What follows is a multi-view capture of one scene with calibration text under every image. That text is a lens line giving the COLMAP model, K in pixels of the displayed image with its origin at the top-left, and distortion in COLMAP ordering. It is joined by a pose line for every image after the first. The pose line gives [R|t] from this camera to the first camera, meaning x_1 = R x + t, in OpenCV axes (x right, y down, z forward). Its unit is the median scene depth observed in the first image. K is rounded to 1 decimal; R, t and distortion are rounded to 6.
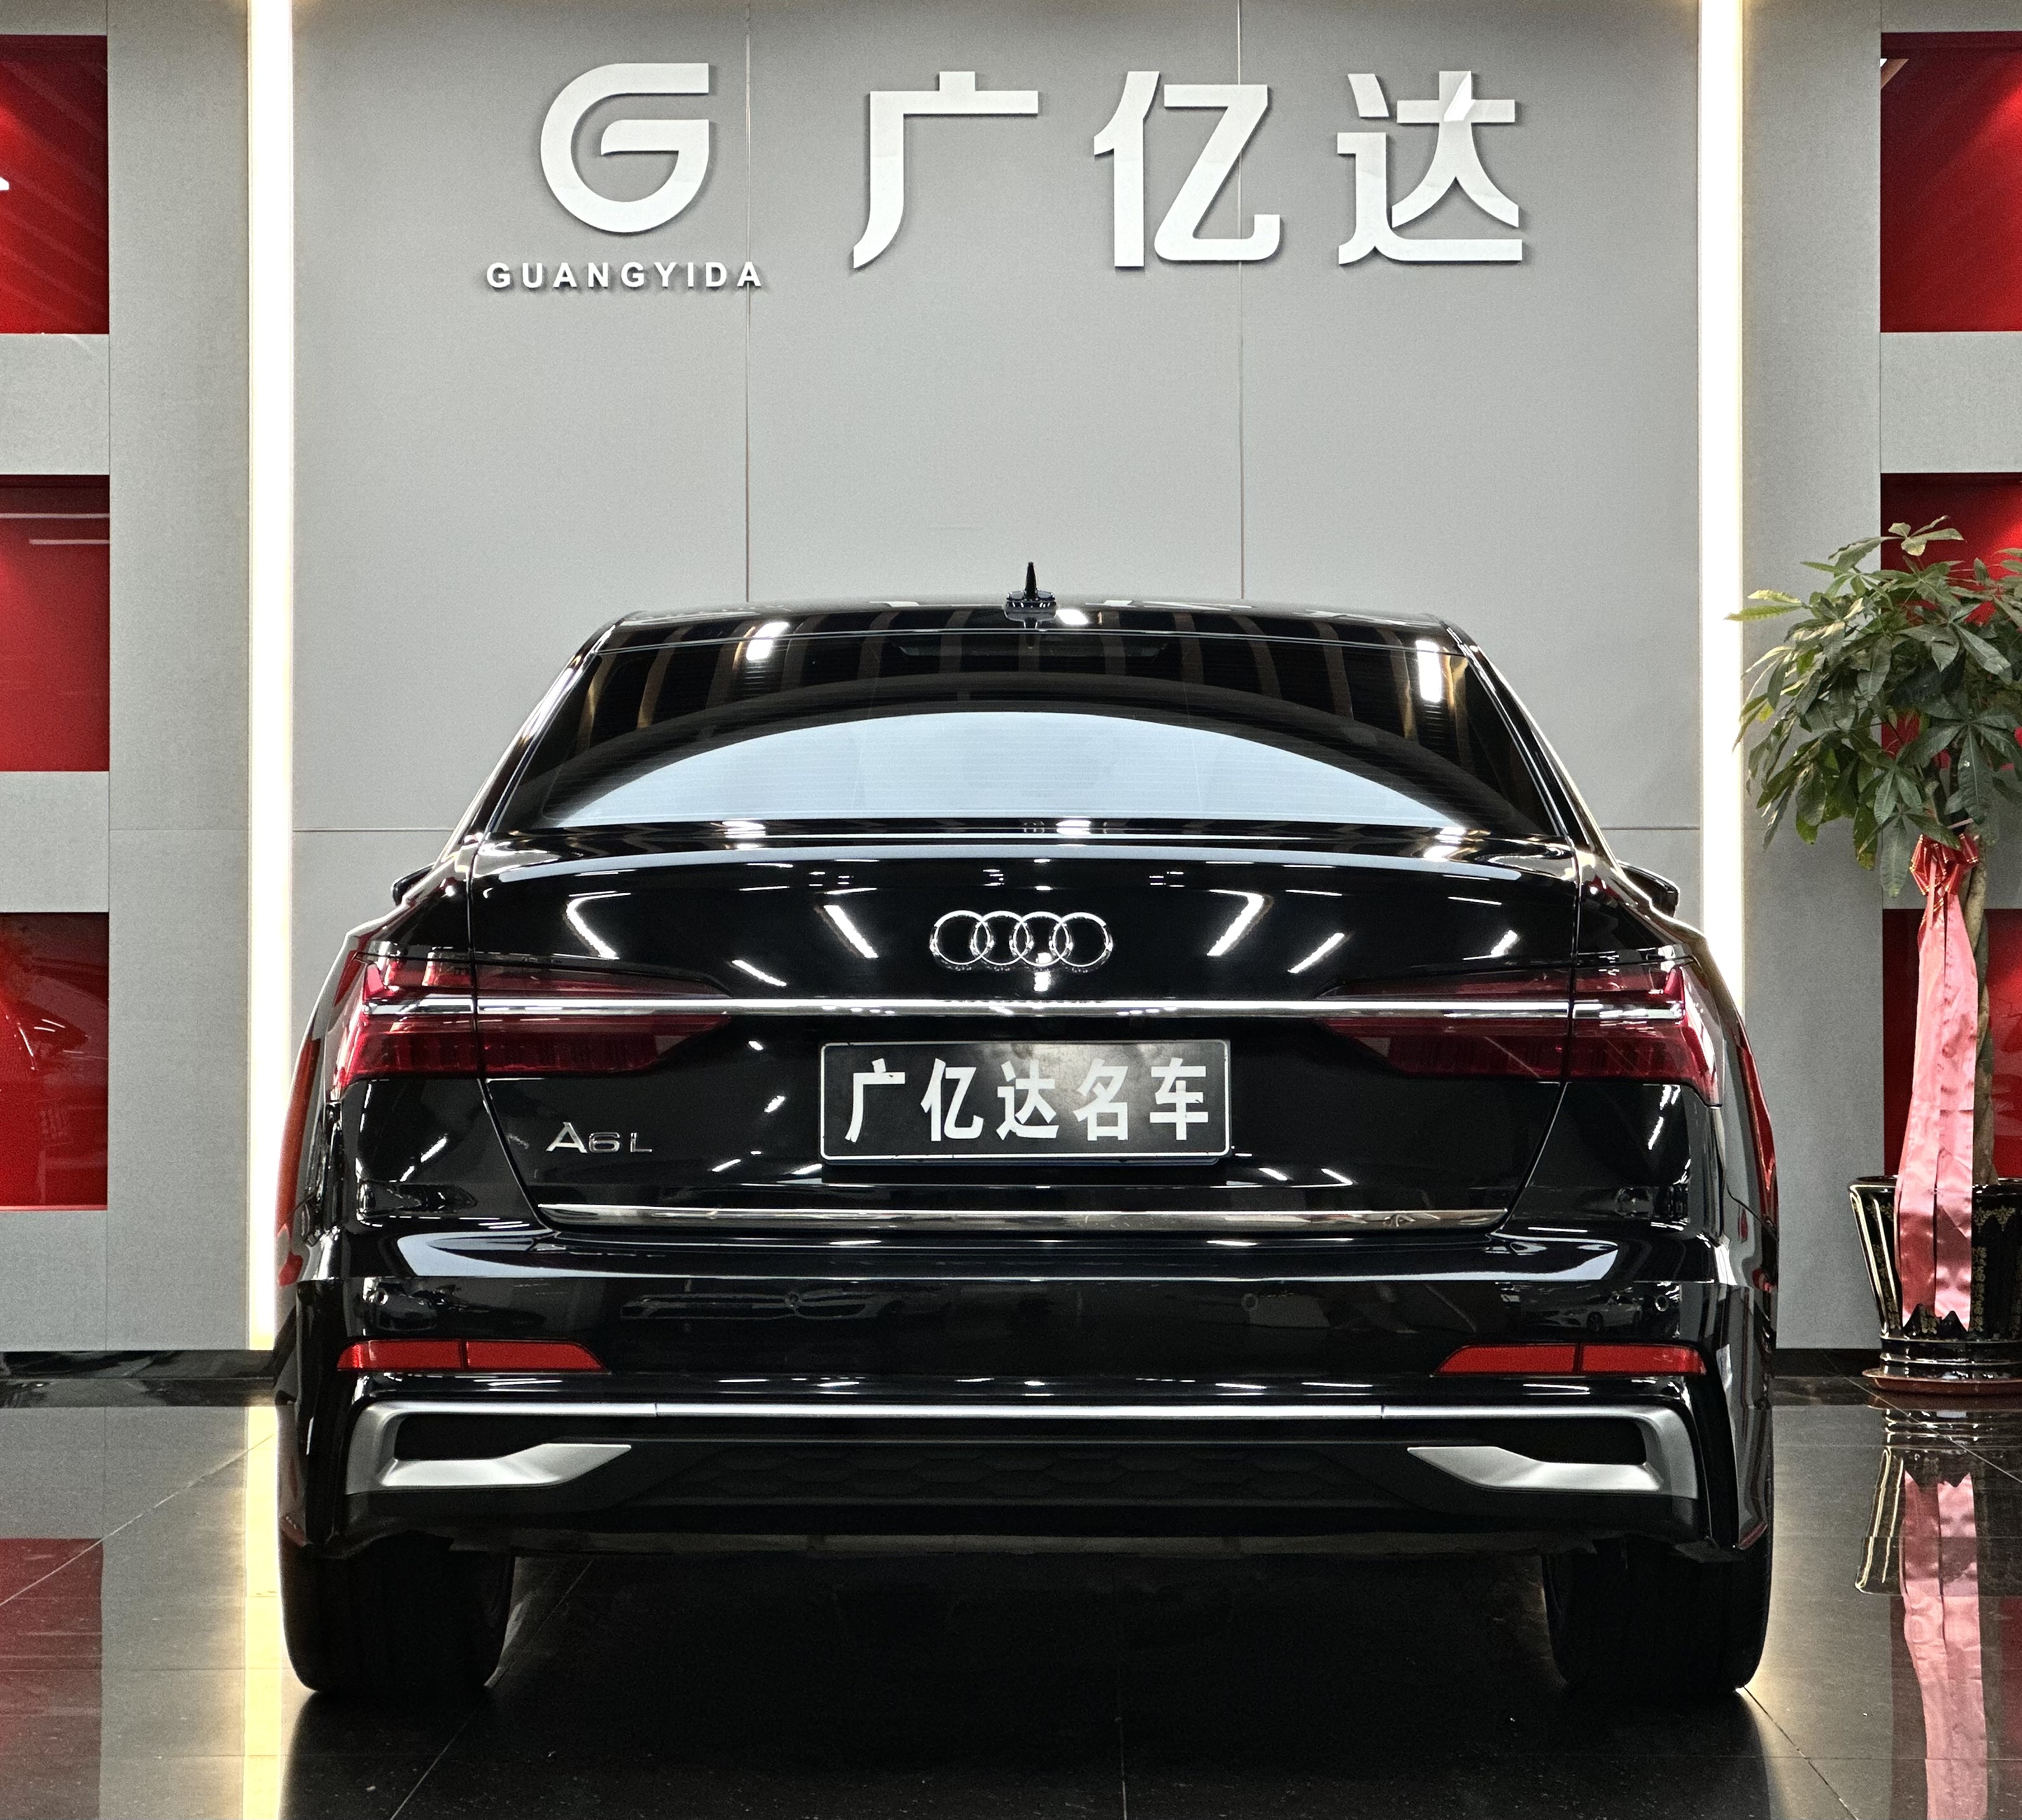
lens RADIAL K [[5654.1, 0, 1021.0], [0, 5654.1, 1128.7], [0, 0, 1]] dist [0.141507, 0.000000]
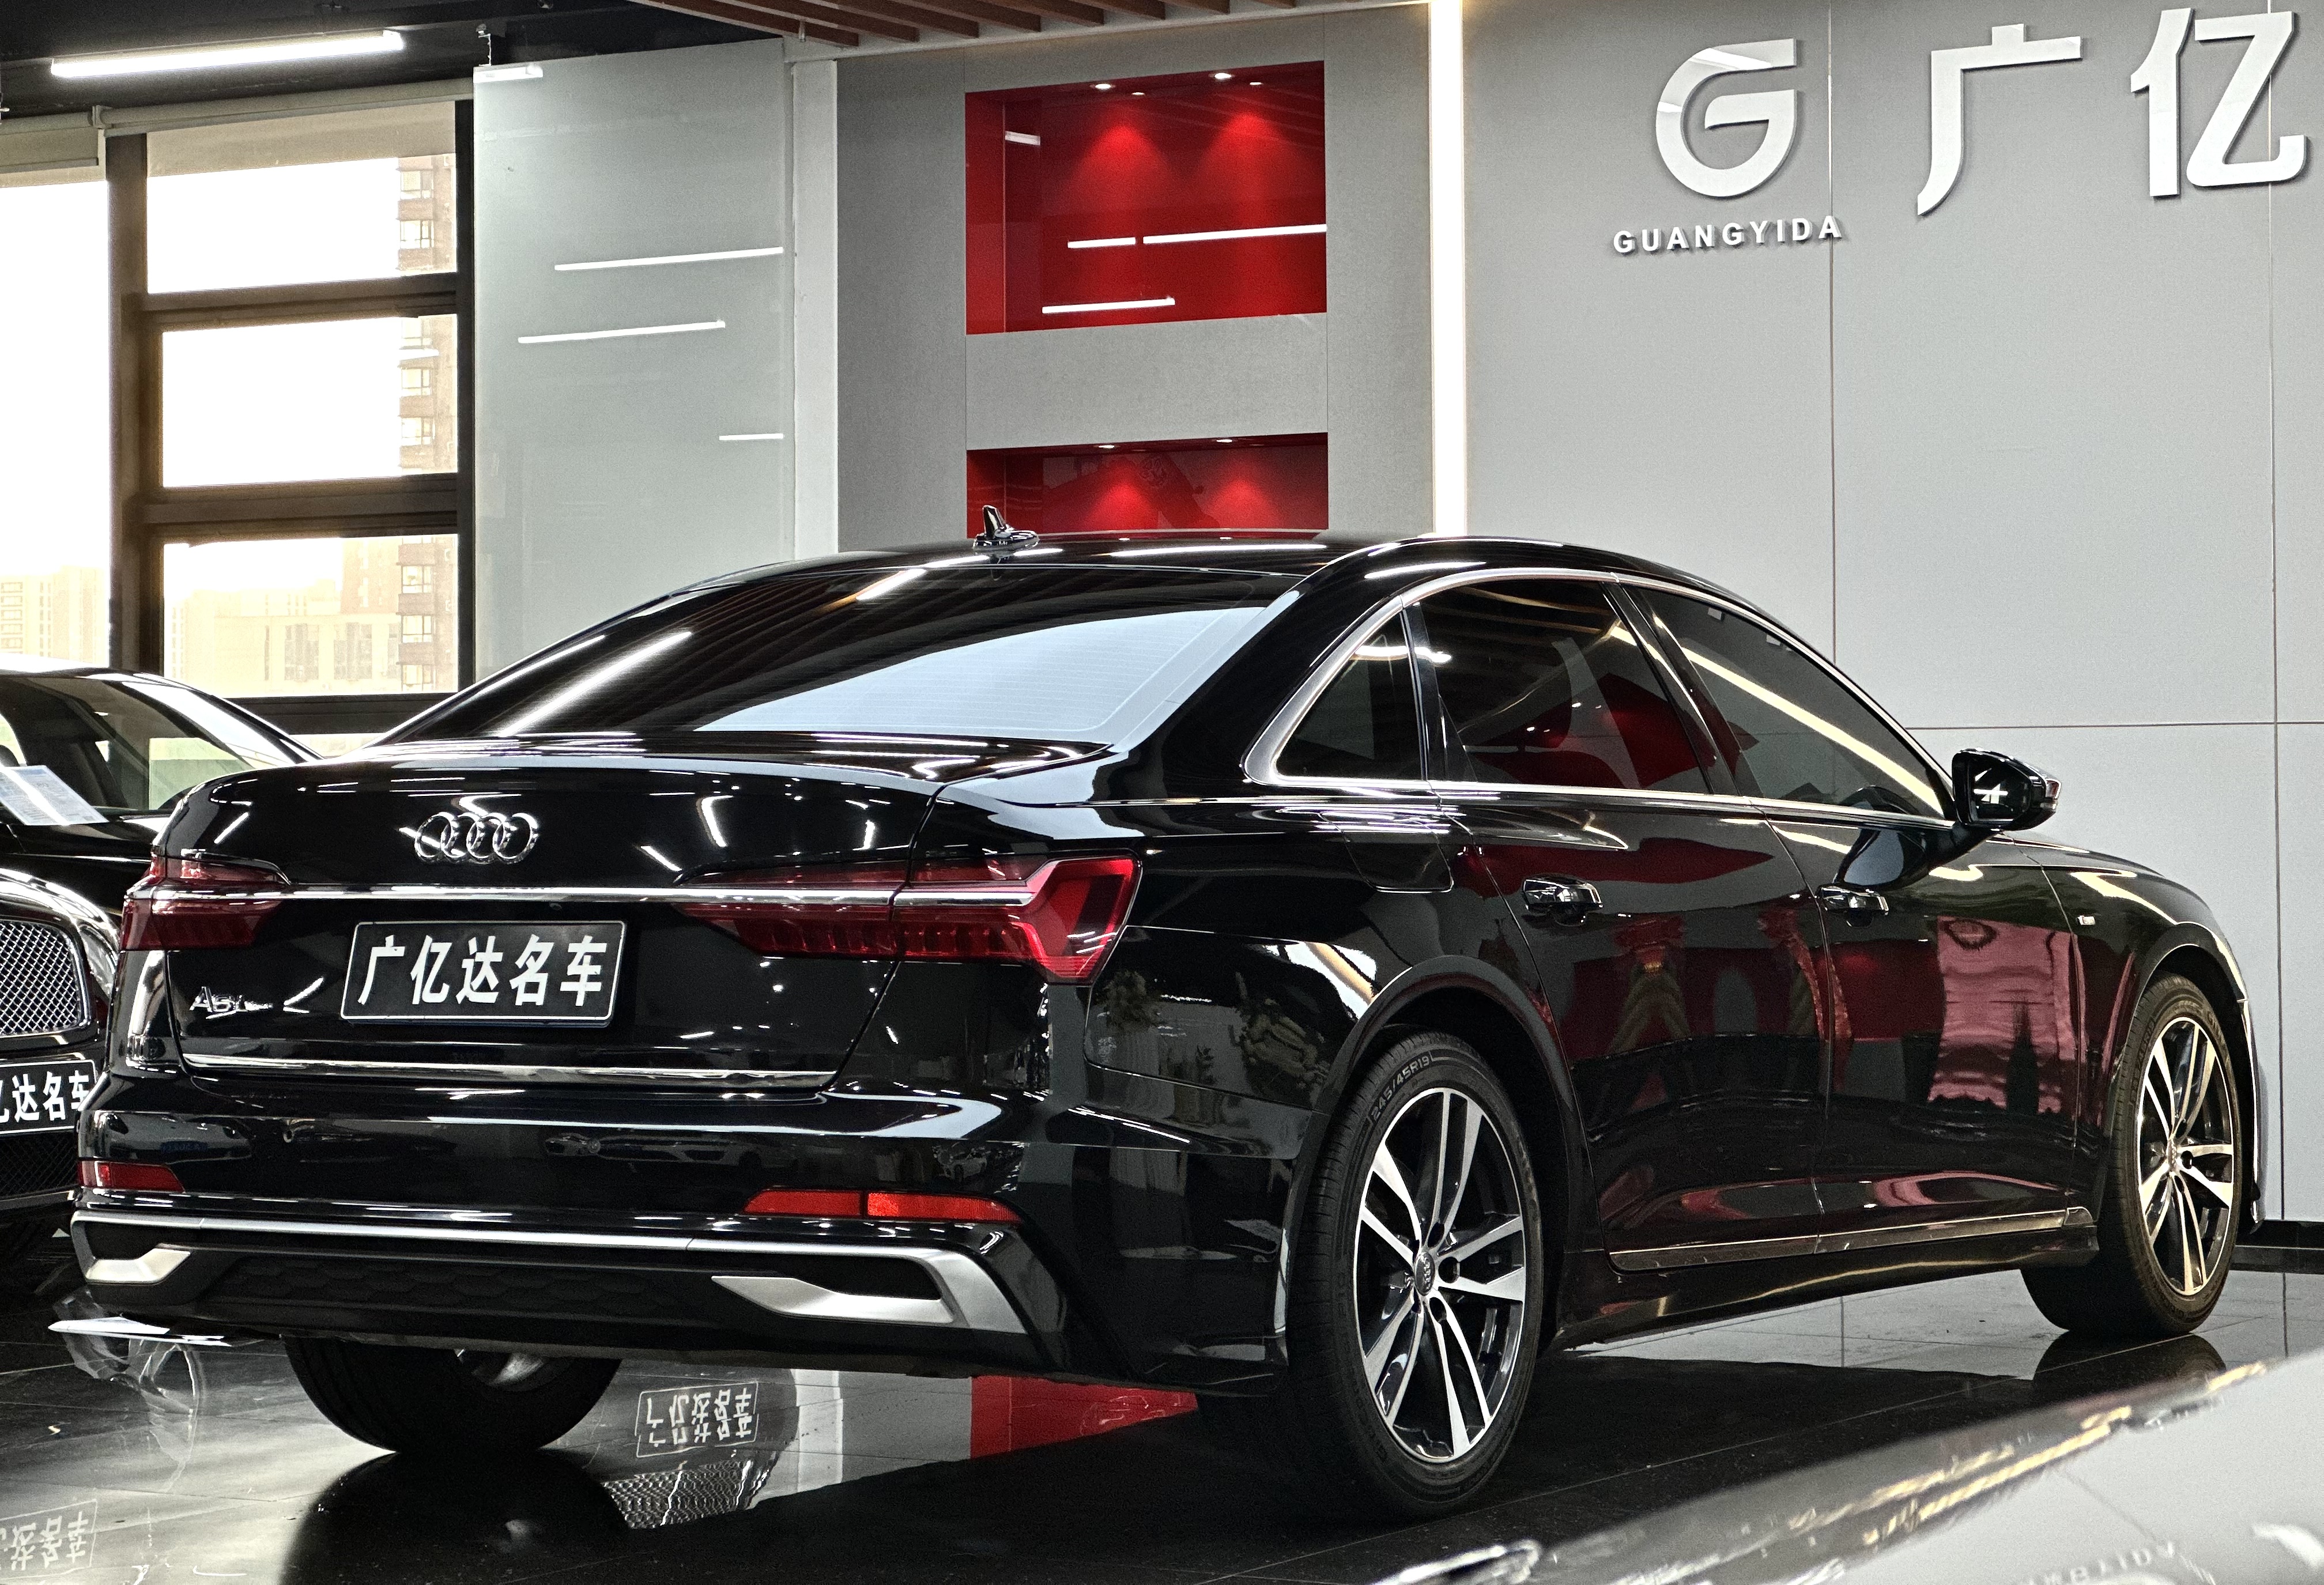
lens RADIAL K [[5420.1, 0, 1159.1], [0, 5420.1, 746.2], [0, 0, 1]] dist [0.072481, 0.000000]
pose [[0.846662, -0.013048, -0.531970, 0.703186], [-0.014997, 0.998717, -0.048364, 0.000813], [0.531919, 0.048926, 0.845381, 0.108733]]
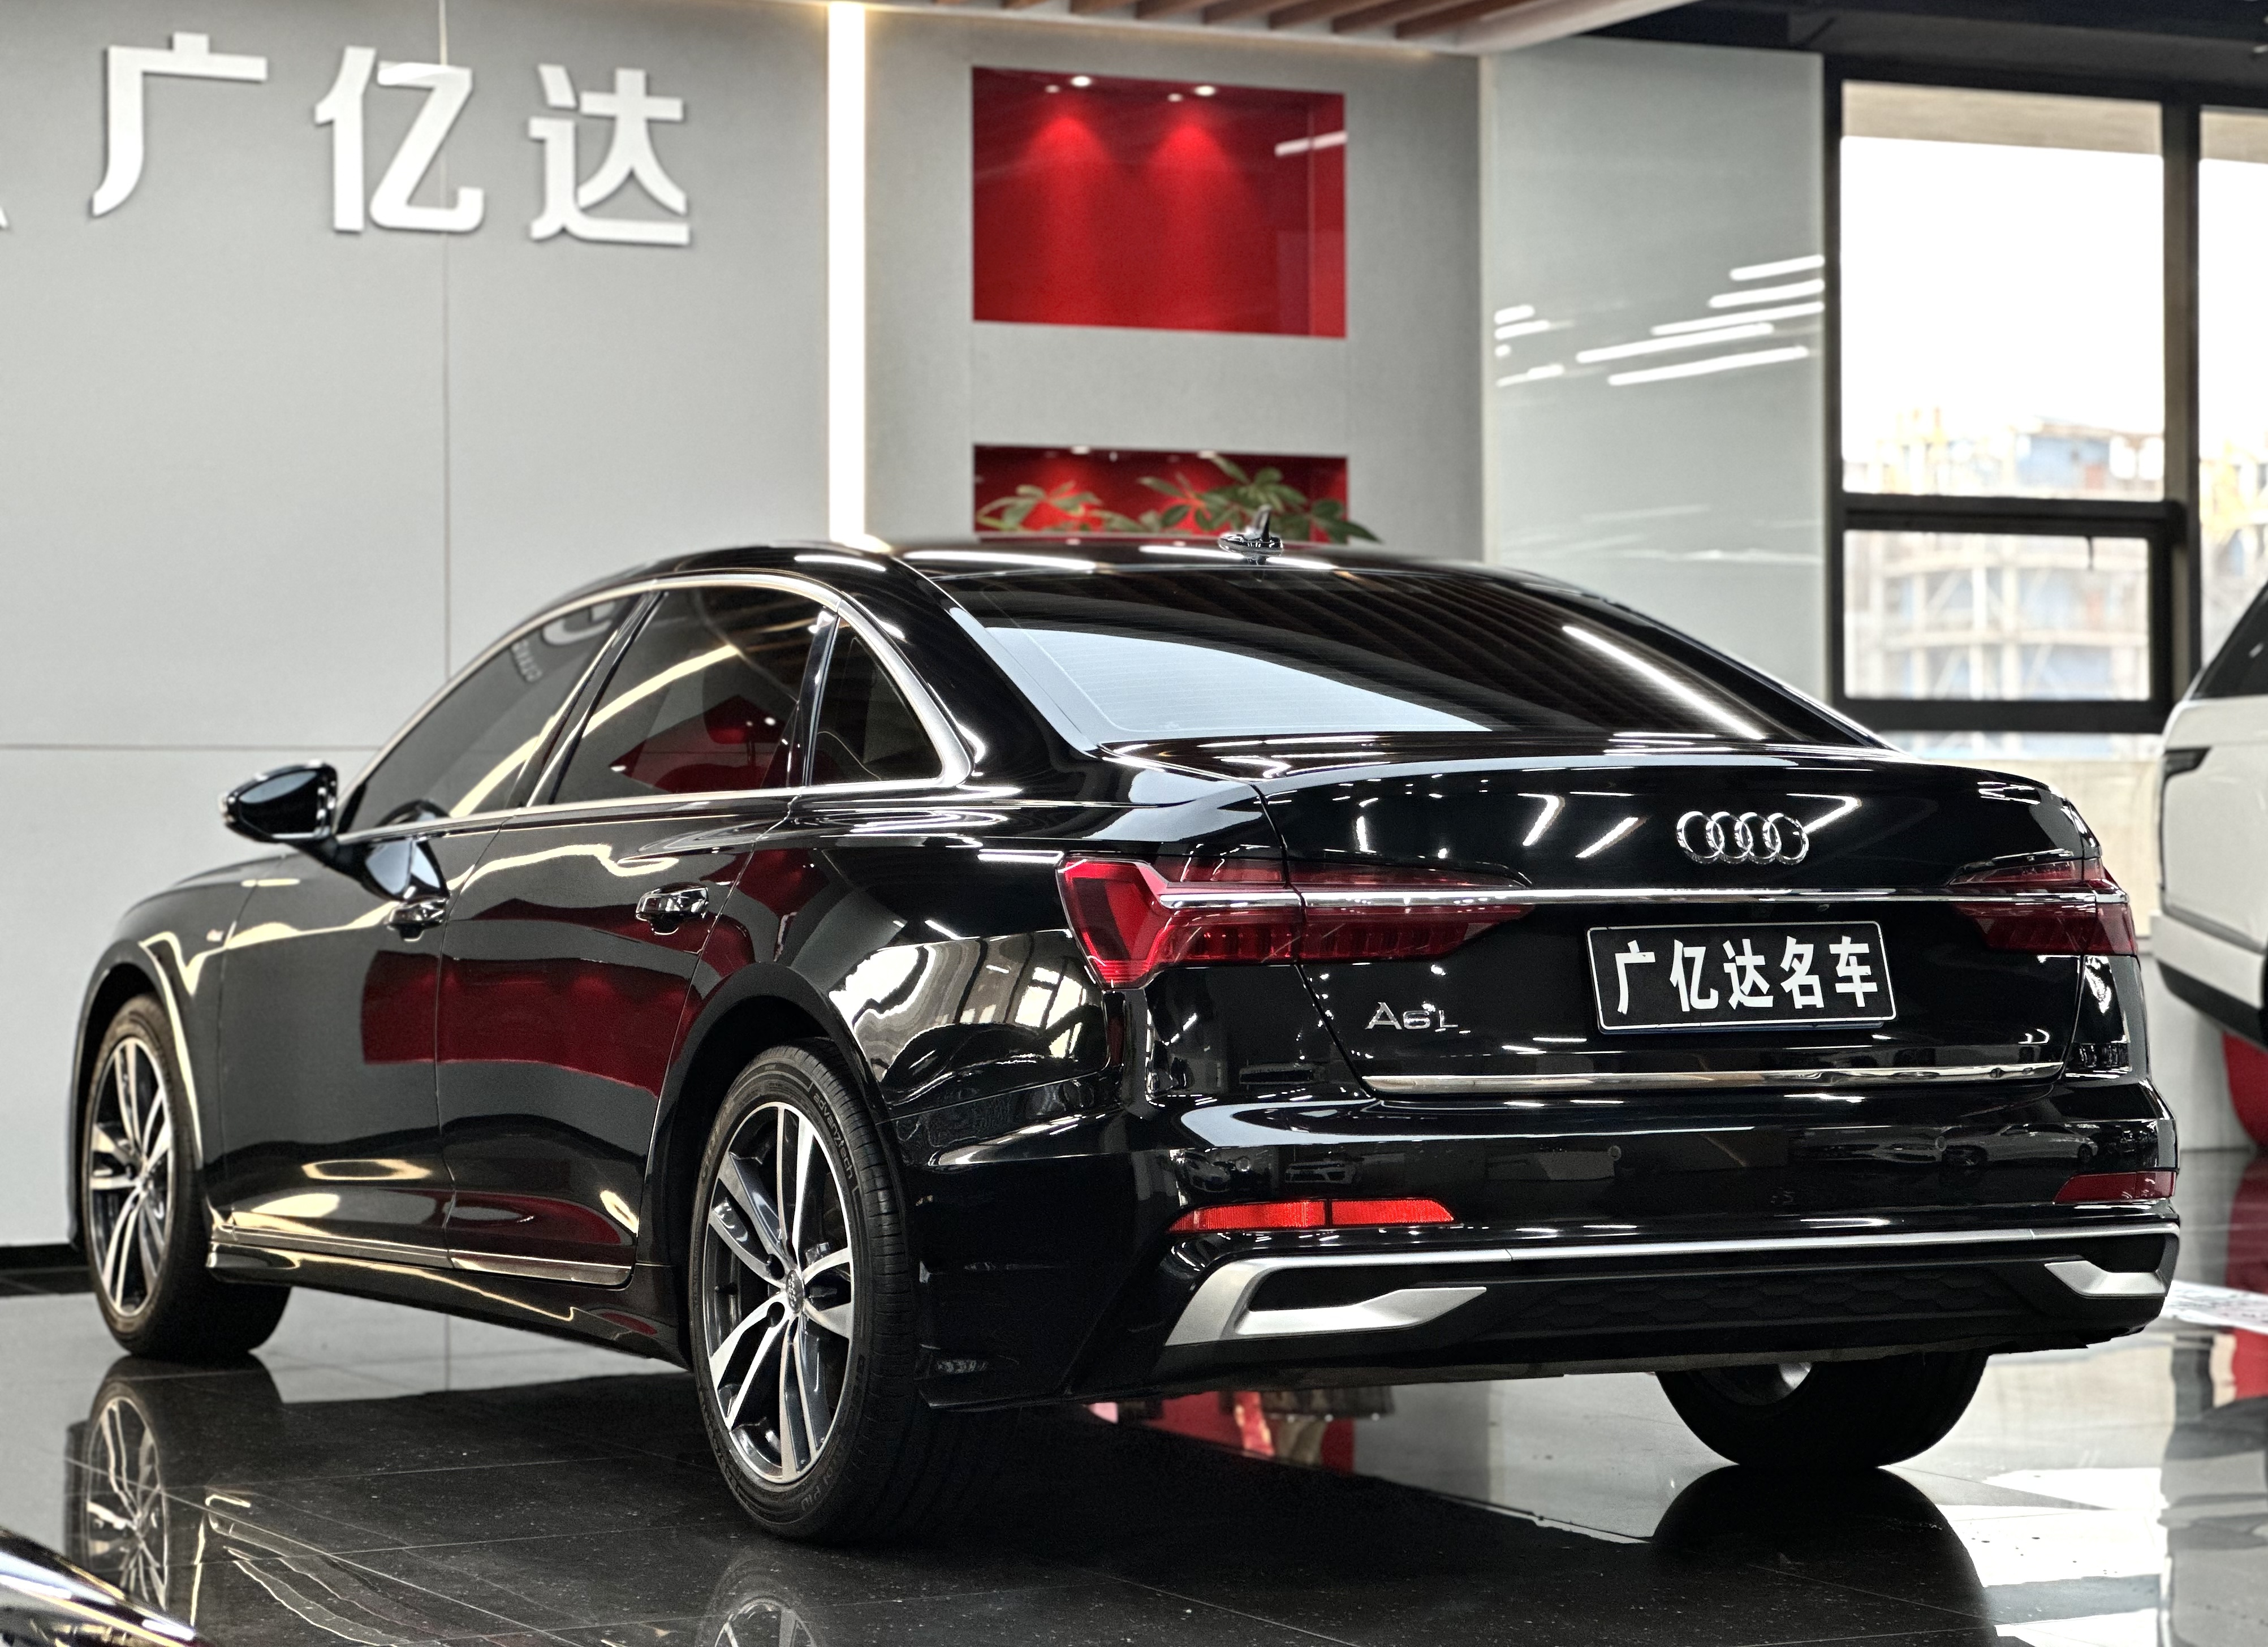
lens RADIAL K [[5301.8, 0, 1132.2], [0, 5301.8, 810.4], [0, 0, 1]] dist [0.239572, 0.000000]
pose [[0.883952, -0.002139, 0.467573, -0.599770], [0.023819, 0.998897, -0.040462, 0.002355], [-0.466970, 0.046903, 0.883028, 0.091649]]
